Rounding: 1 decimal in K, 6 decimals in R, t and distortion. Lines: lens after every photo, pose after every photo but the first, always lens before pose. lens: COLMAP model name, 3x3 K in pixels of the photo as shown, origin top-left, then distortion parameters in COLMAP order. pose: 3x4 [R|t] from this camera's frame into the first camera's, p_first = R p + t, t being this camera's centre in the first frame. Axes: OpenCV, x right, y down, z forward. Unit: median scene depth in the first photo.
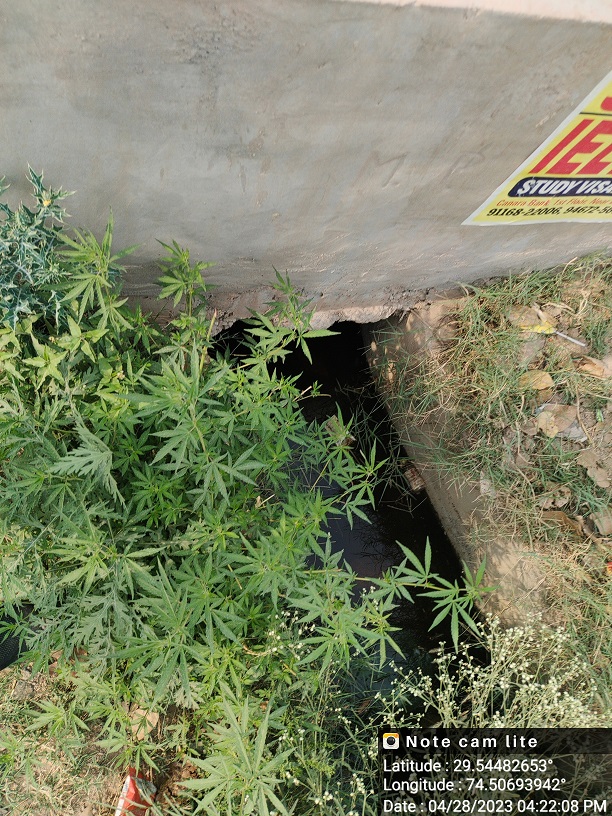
lens RADIAL K [[622.5, 0, 305.8], [0, 622.5, 404.9], [0, 0, 1]] dist [-0.008780, -0.017950]
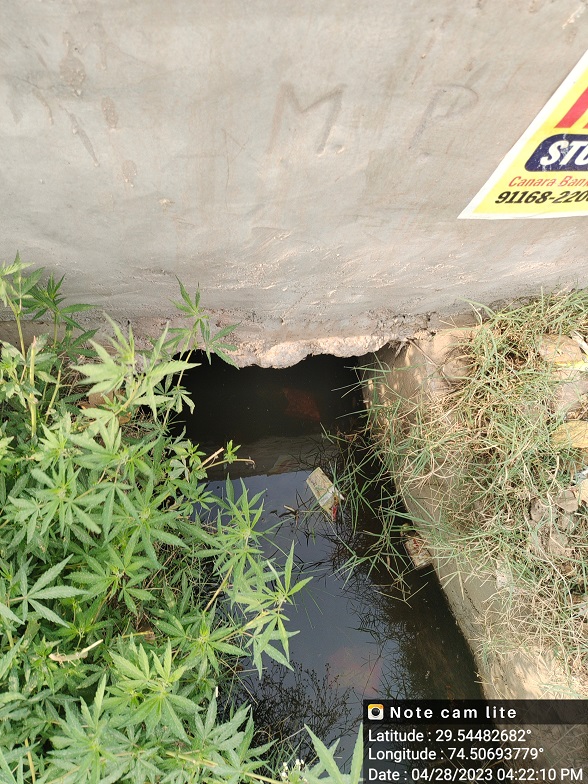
lens RADIAL K [[538.1, 0, 294.5], [0, 538.1, 396.1], [0, 0, 1]] dist [-0.008535, -0.009595]
pose [[0.988275, 0.018593, -0.151548, 0.165235], [-0.026346, 0.998436, -0.049307, -0.057048], [0.150395, 0.052721, 0.987219, 0.391661]]
